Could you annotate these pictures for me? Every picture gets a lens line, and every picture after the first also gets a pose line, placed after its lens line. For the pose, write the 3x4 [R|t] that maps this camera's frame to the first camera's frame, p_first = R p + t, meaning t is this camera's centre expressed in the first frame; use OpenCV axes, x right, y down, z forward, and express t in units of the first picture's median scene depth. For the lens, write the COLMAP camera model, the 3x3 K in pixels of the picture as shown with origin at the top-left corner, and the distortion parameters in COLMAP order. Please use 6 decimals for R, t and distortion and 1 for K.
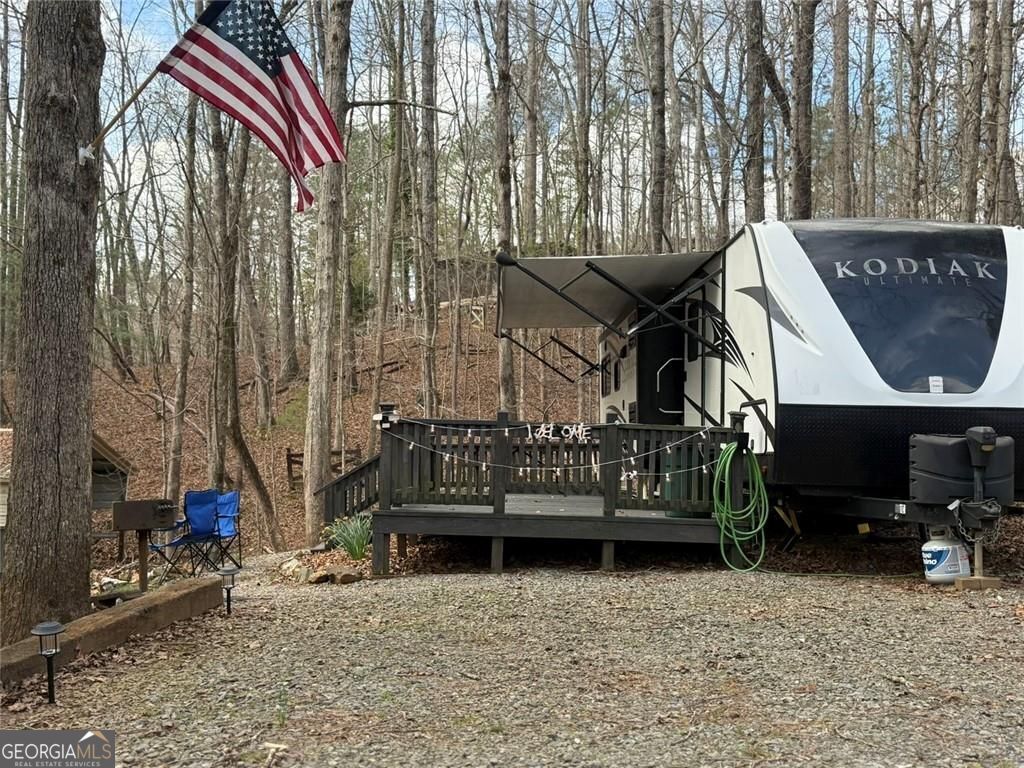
lens RADIAL K [[1088.7, 0, 475.5], [0, 1088.7, 385.8], [0, 0, 1]] dist [-0.002735, -0.008464]
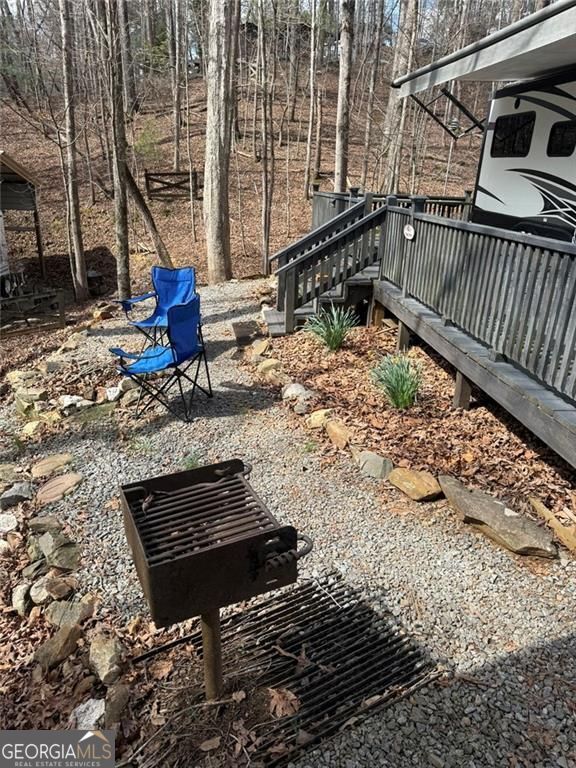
lens RADIAL K [[543.9, 0, 288.0], [0, 543.9, 384.0], [0, 0, 1]] dist [0.029078, -0.000606]
pose [[0.994070, 0.004004, 0.108666, -0.263220], [-0.049921, 0.904591, 0.423347, -0.010251], [-0.096604, -0.426261, 0.899427, 0.812596]]
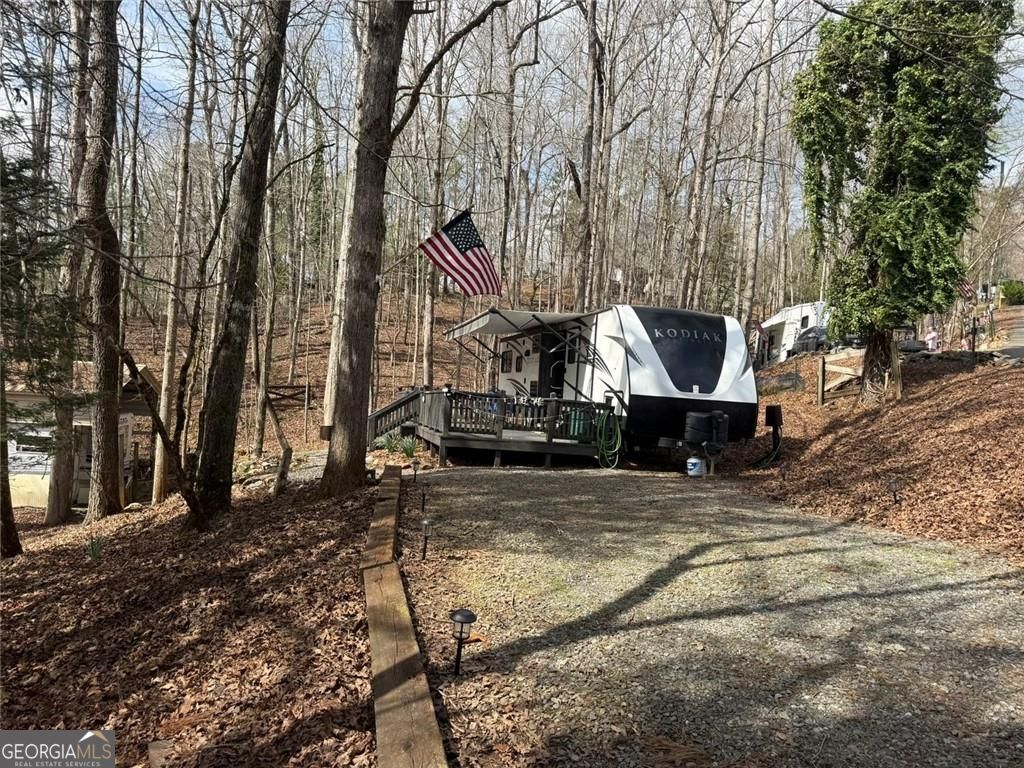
lens RADIAL K [[725.2, 0, 512.0], [0, 725.2, 384.0], [0, 0, 1]] dist [0.029078, -0.000606]
pose [[0.971251, 0.052707, 0.232149, -0.280566], [-0.065309, 0.996761, 0.046932, -0.054389], [-0.228923, -0.060744, 0.971547, -0.353558]]
